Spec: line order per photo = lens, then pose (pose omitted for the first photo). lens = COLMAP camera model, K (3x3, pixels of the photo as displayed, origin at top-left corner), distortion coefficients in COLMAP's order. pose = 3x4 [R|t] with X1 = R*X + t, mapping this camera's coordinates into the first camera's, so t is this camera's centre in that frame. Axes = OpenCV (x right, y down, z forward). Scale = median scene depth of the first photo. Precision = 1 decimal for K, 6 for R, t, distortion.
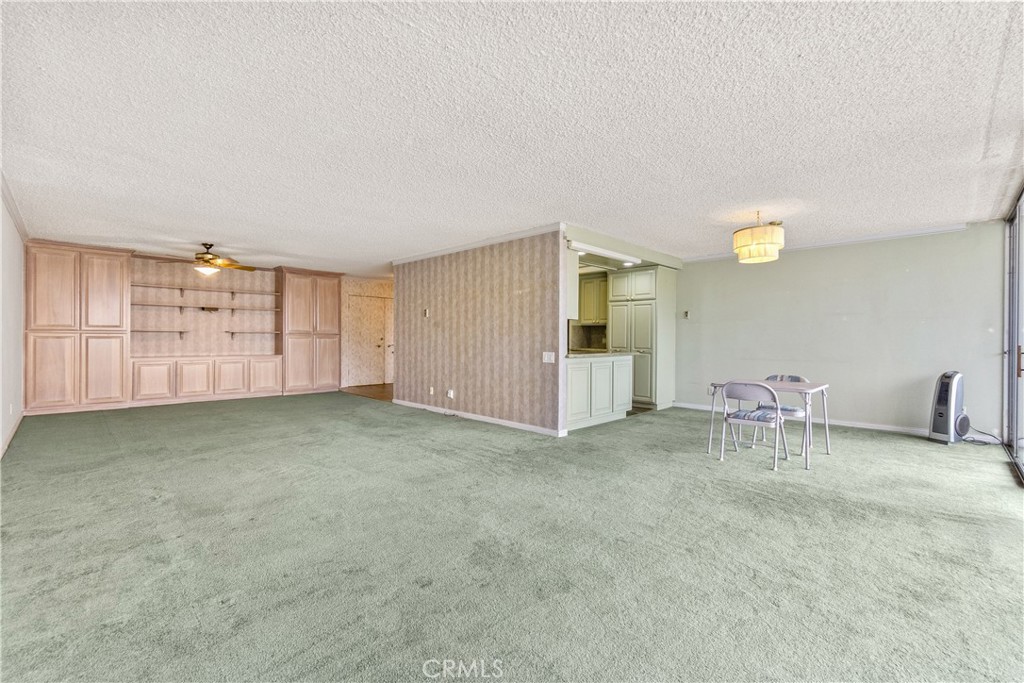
lens RADIAL K [[441.0, 0, 508.5], [0, 441.0, 338.1], [0, 0, 1]] dist [-0.005586, 0.001319]
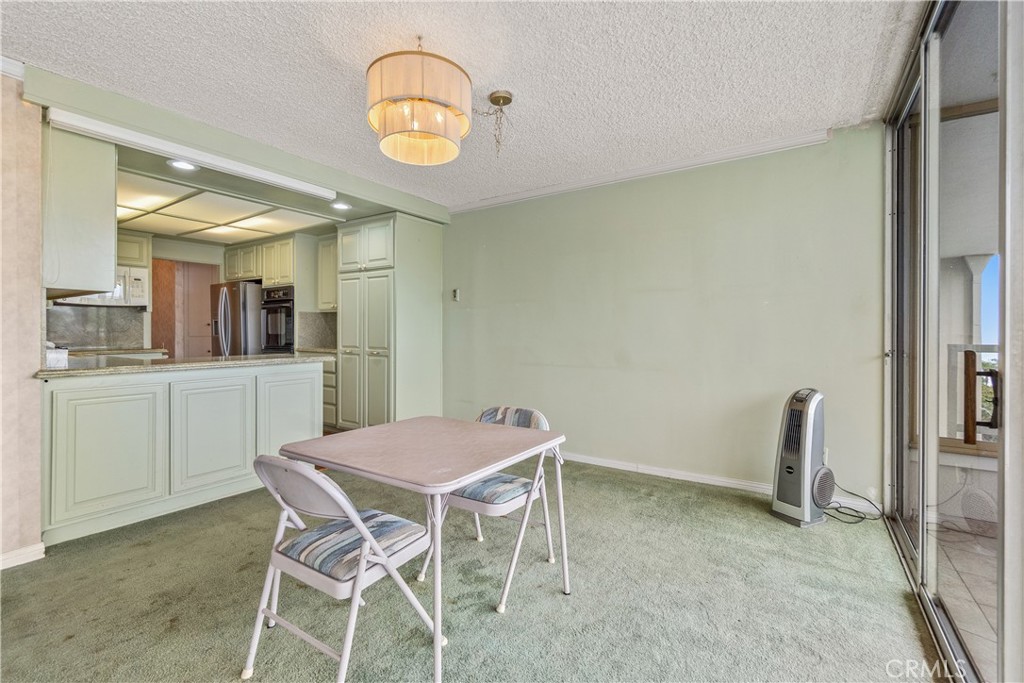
lens RADIAL K [[441.0, 0, 514.1], [0, 441.0, 330.9], [0, 0, 1]] dist [-0.005586, 0.001319]
pose [[0.981487, -0.003501, 0.191496, 0.382986], [0.003772, 0.999992, -0.001054, 0.000696], [-0.191490, 0.001757, 0.981493, 0.371891]]
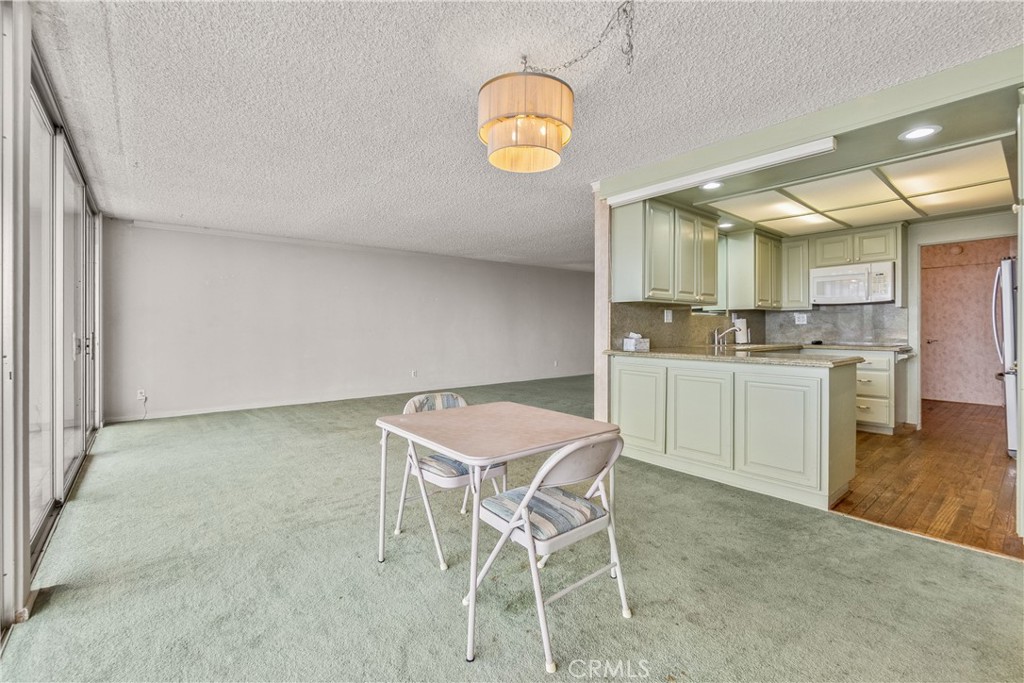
lens RADIAL K [[441.0, 0, 494.2], [0, 441.0, 328.5], [0, 0, 1]] dist [-0.005586, 0.001319]
pose [[-0.118367, -0.002777, -0.992966, 0.682626], [-0.003595, 0.999991, -0.002368, 0.002466], [0.992963, 0.003290, -0.118376, 0.675573]]
